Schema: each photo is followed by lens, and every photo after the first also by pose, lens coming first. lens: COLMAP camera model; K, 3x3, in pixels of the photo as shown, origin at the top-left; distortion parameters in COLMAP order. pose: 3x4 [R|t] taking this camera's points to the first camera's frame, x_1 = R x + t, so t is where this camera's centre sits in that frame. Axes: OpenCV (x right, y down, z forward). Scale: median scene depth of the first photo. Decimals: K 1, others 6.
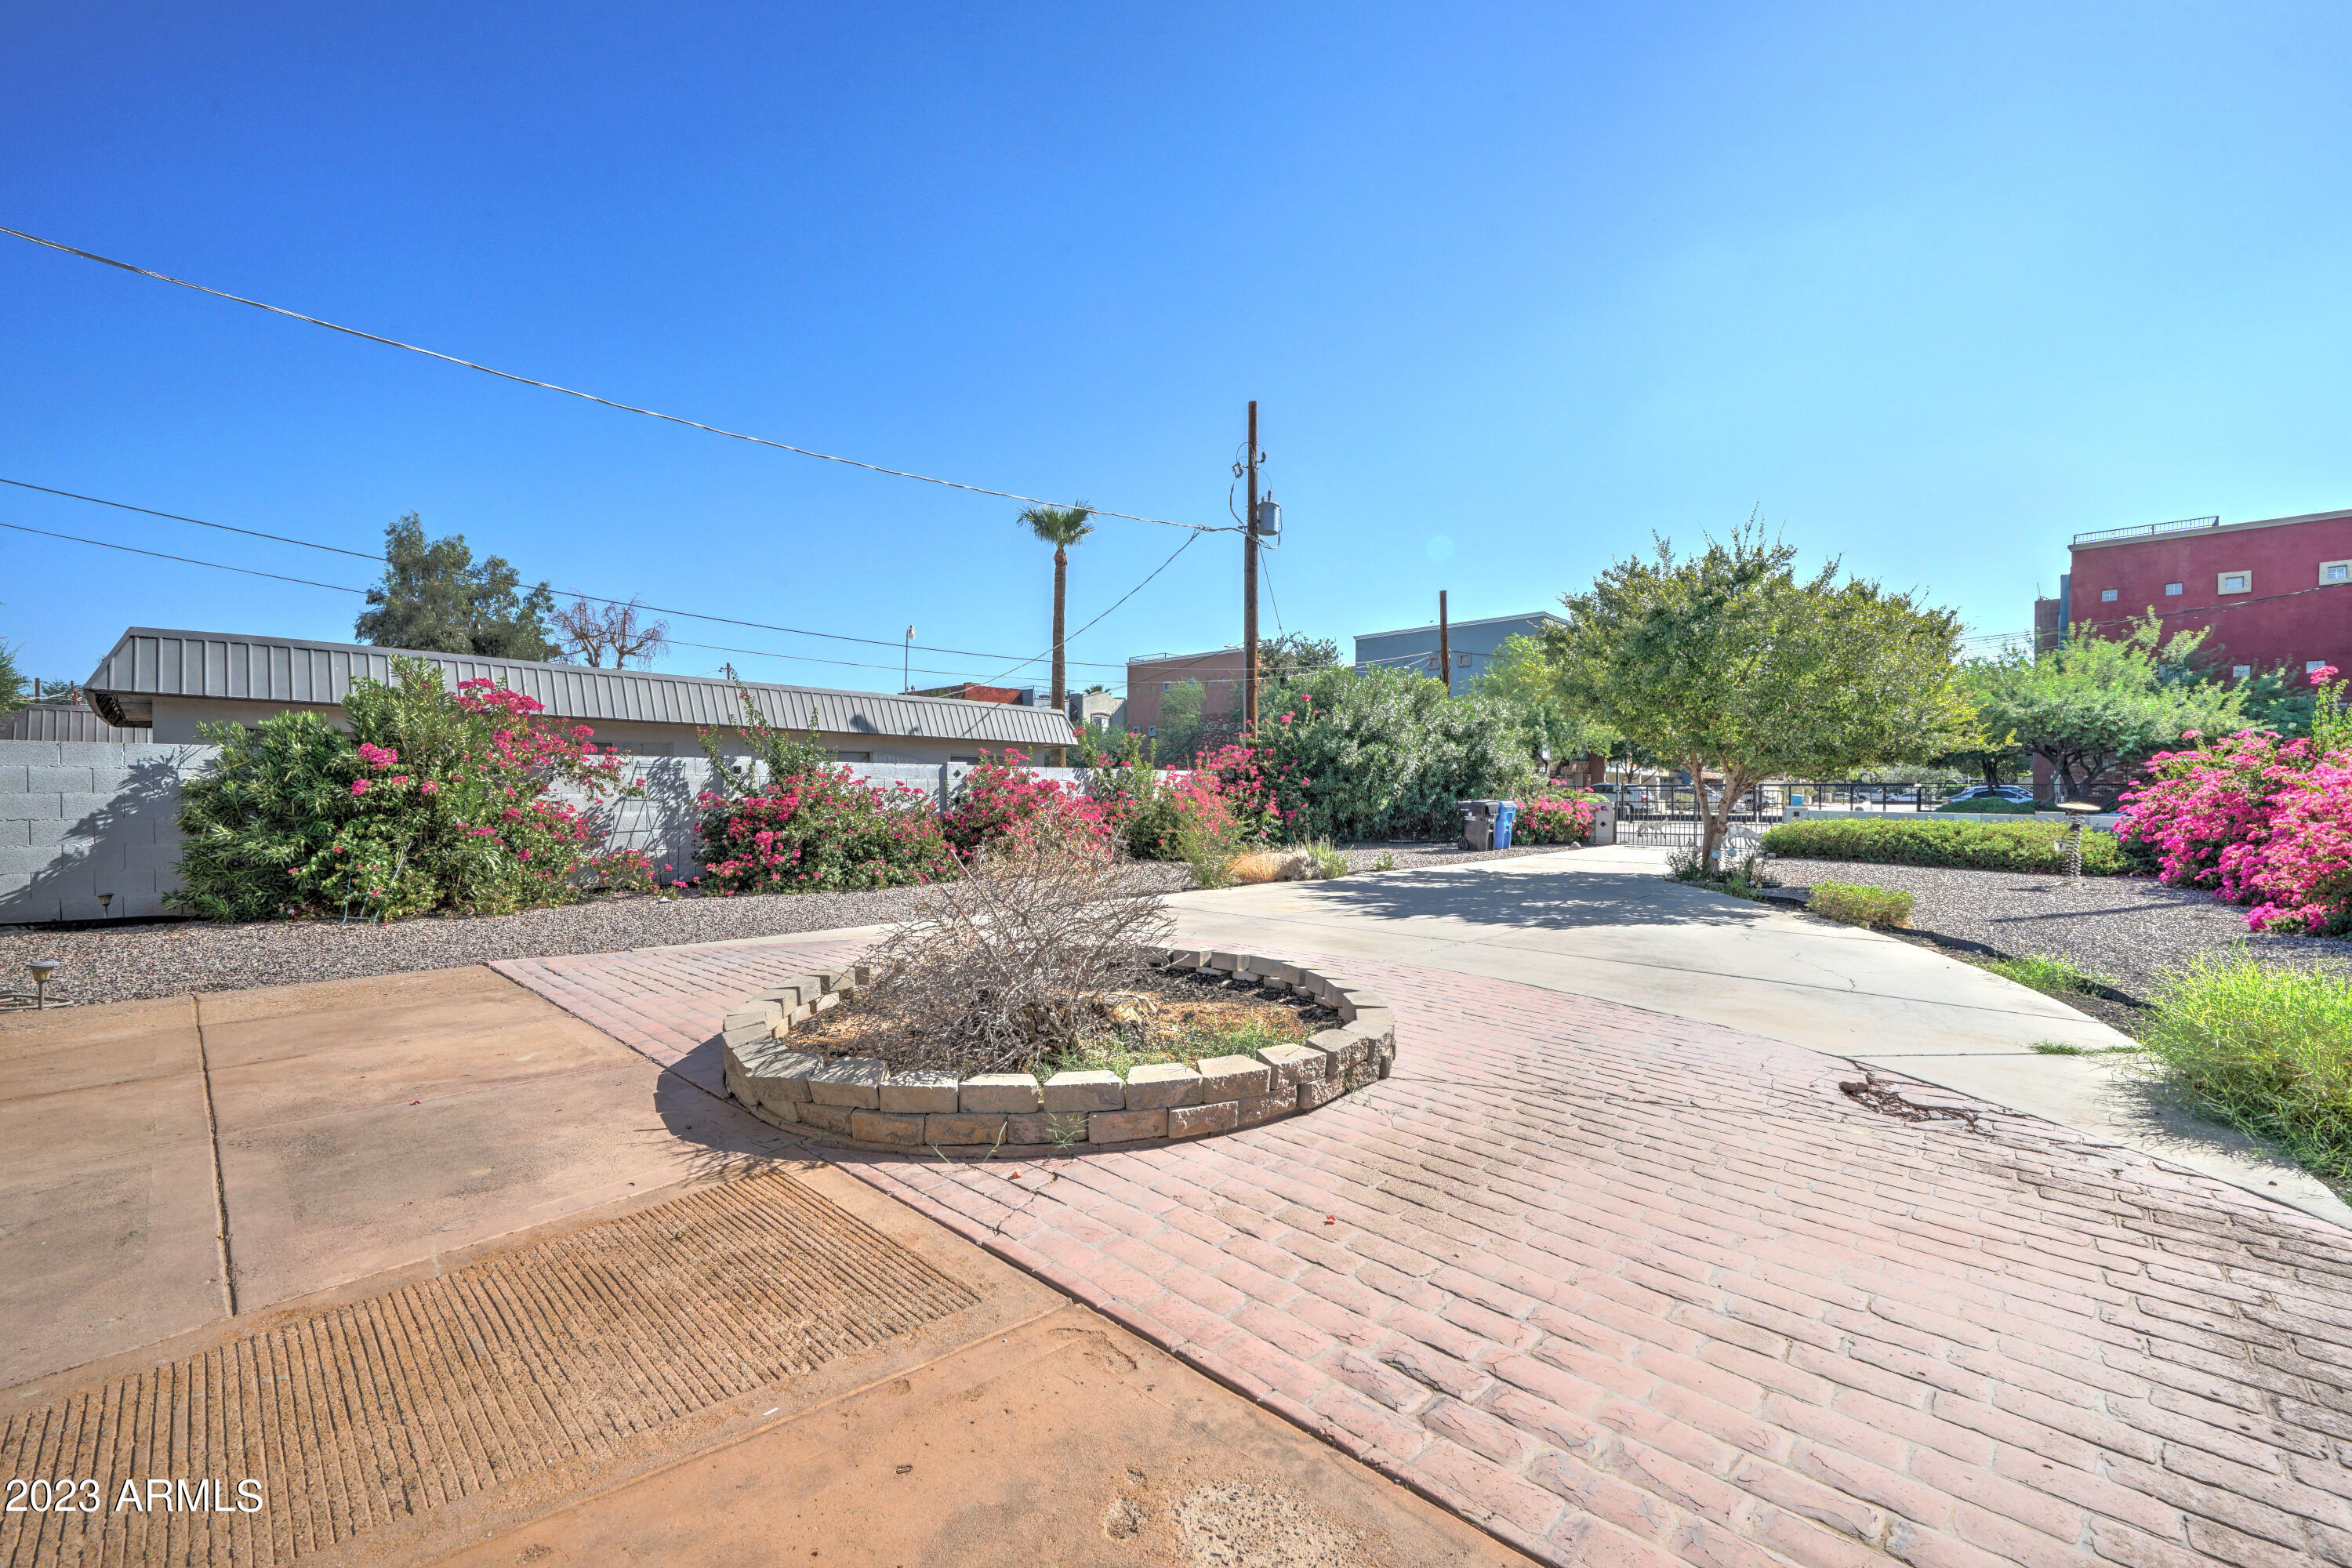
lens RADIAL K [[923.5, 0, 1169.6], [0, 923.5, 788.9], [0, 0, 1]] dist [-0.003388, 0.001625]
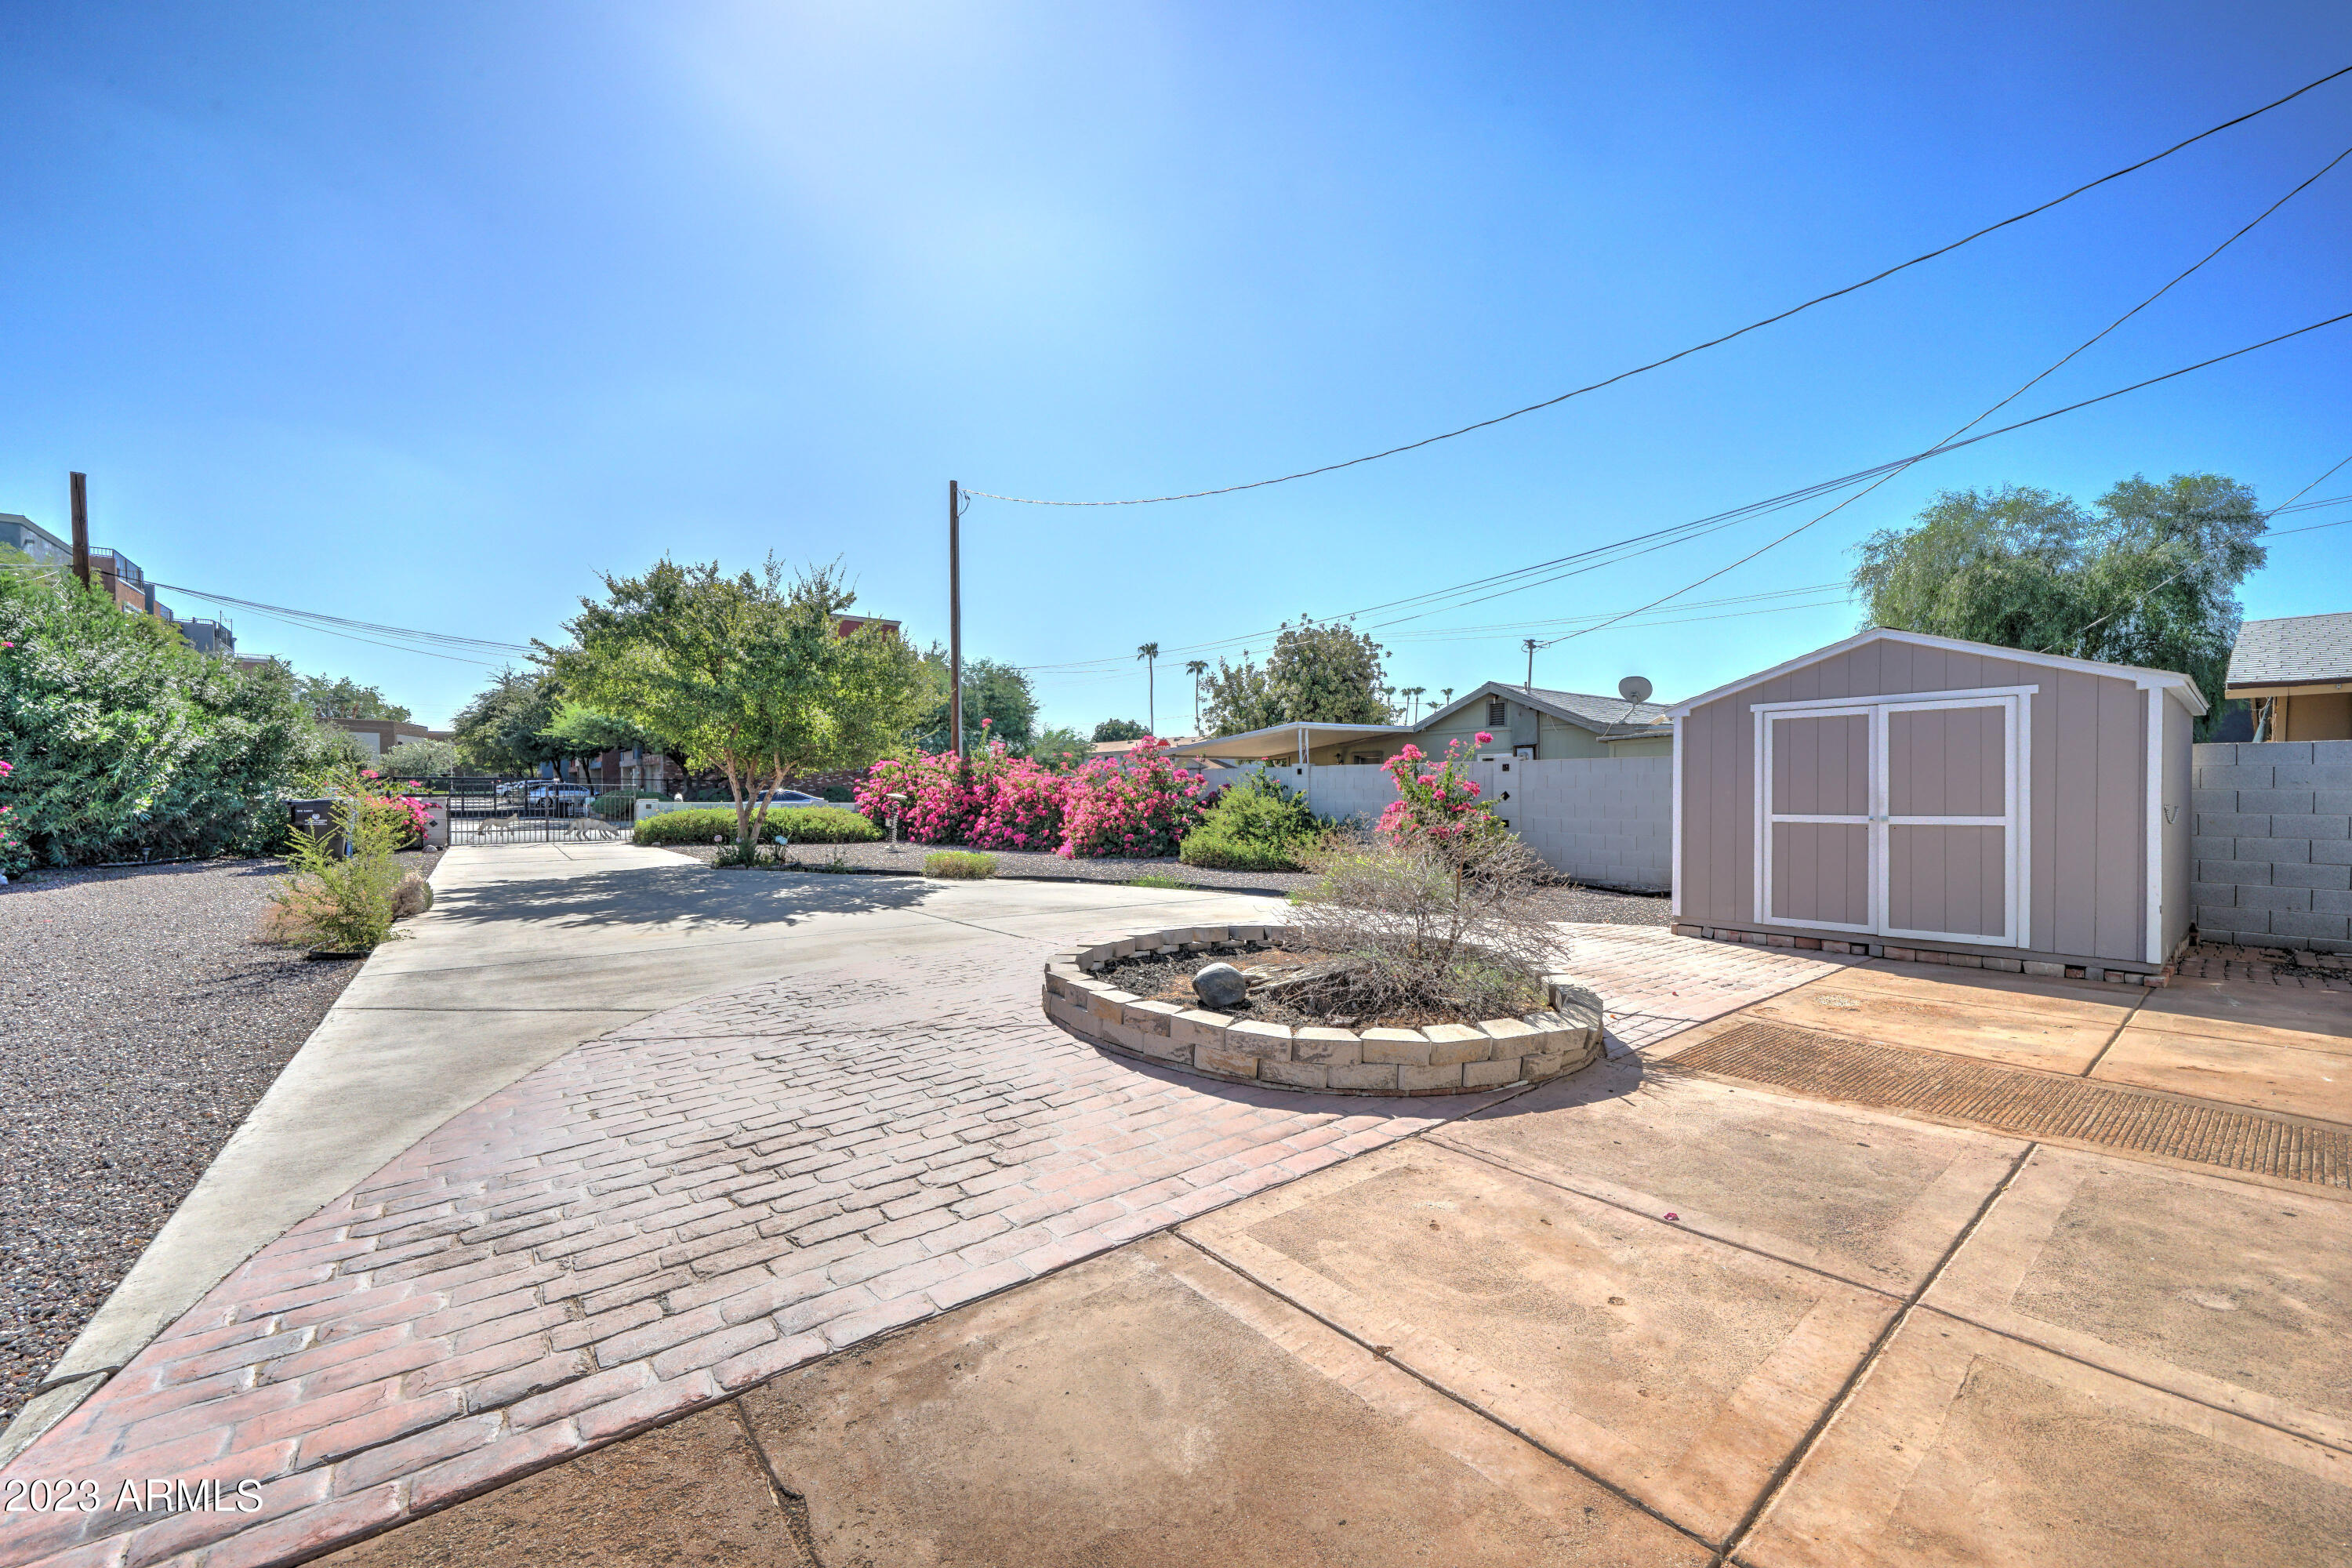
lens RADIAL K [[885.5, 0, 1169.6], [0, 885.5, 790.1], [0, 0, 1]] dist [0.009110, 0.000434]
pose [[0.156653, -0.003802, 0.987646, -1.843244], [-0.004946, 0.999977, 0.004634, -0.005336], [-0.987641, -0.005611, 0.156631, 1.495711]]
